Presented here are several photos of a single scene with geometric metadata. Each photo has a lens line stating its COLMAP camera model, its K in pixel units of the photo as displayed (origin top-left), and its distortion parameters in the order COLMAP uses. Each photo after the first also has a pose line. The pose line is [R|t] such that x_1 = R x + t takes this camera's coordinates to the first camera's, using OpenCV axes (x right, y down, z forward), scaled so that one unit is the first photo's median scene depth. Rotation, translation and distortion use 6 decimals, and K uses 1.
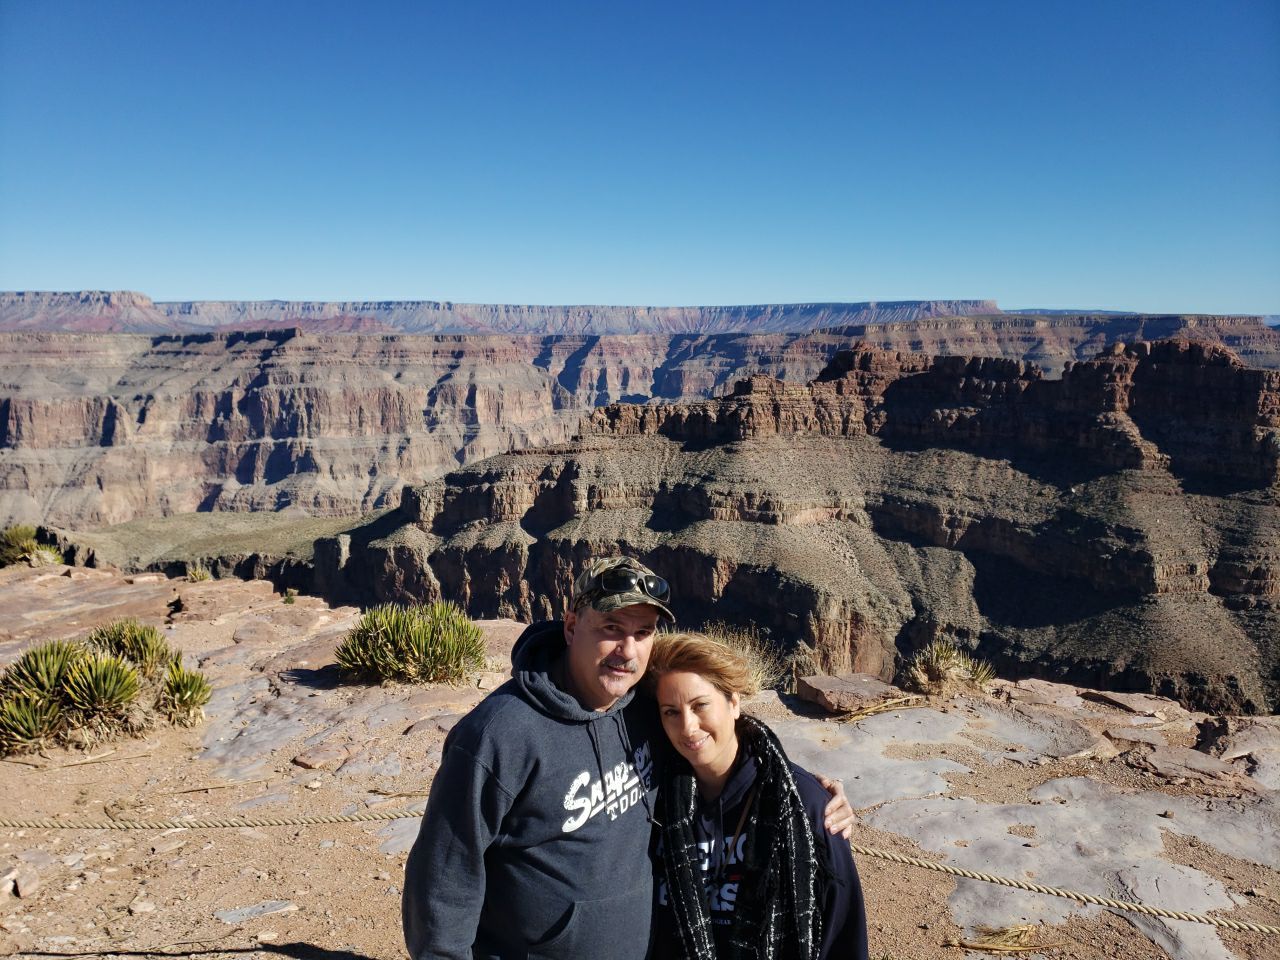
lens RADIAL K [[992.9, 0, 640.6], [0, 992.9, 500.1], [0, 0, 1]] dist [0.058962, -0.060258]
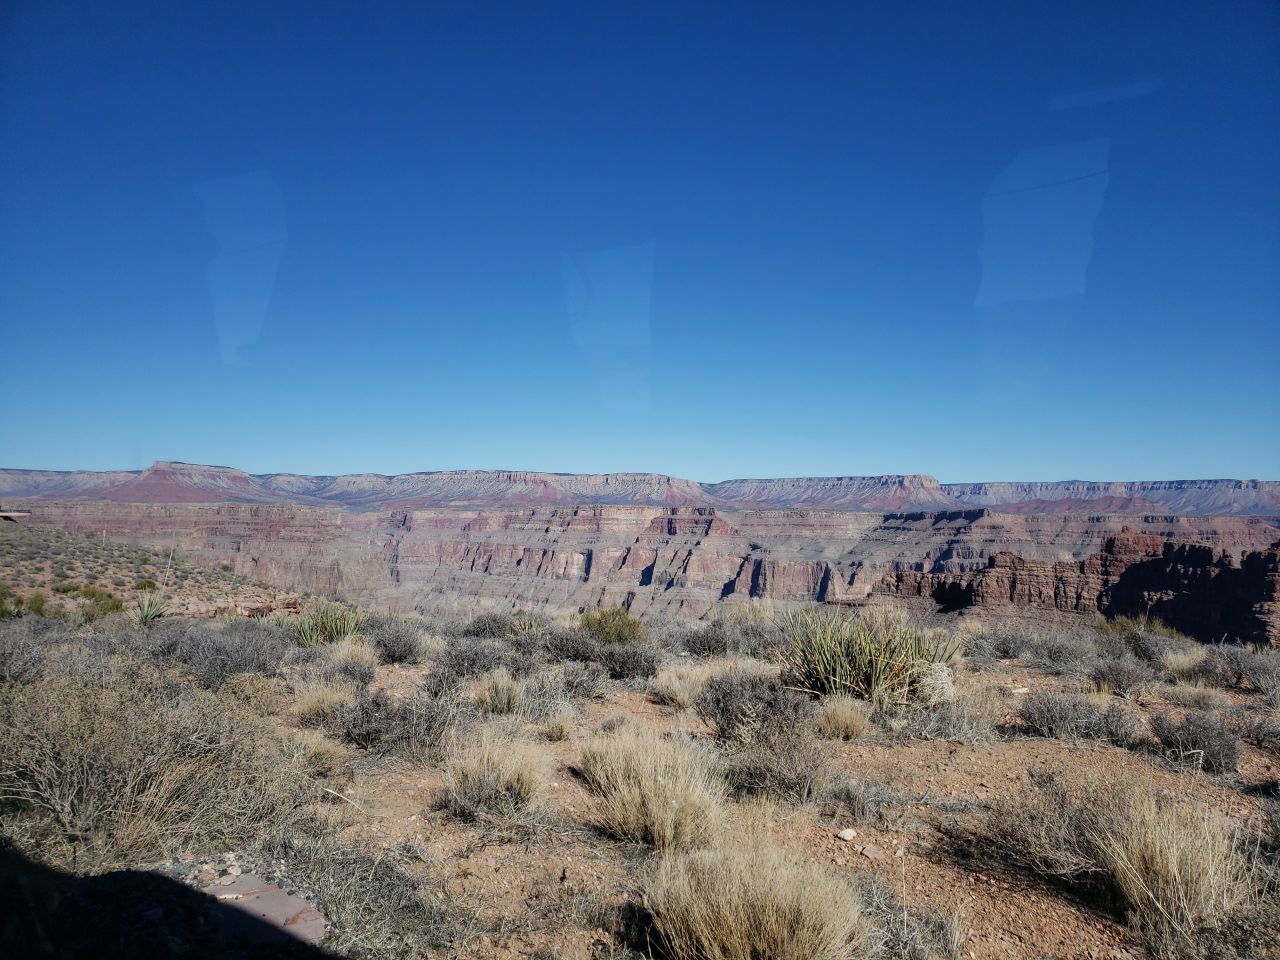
lens RADIAL K [[992.4, 0, 651.3], [0, 992.4, 460.8], [0, 0, 1]] dist [0.073067, -0.059823]
pose [[0.719620, -0.024480, -0.693936, 0.157092], [-0.124988, 0.978488, -0.164132, 0.003798], [0.683026, 0.204846, 0.701080, -0.035503]]
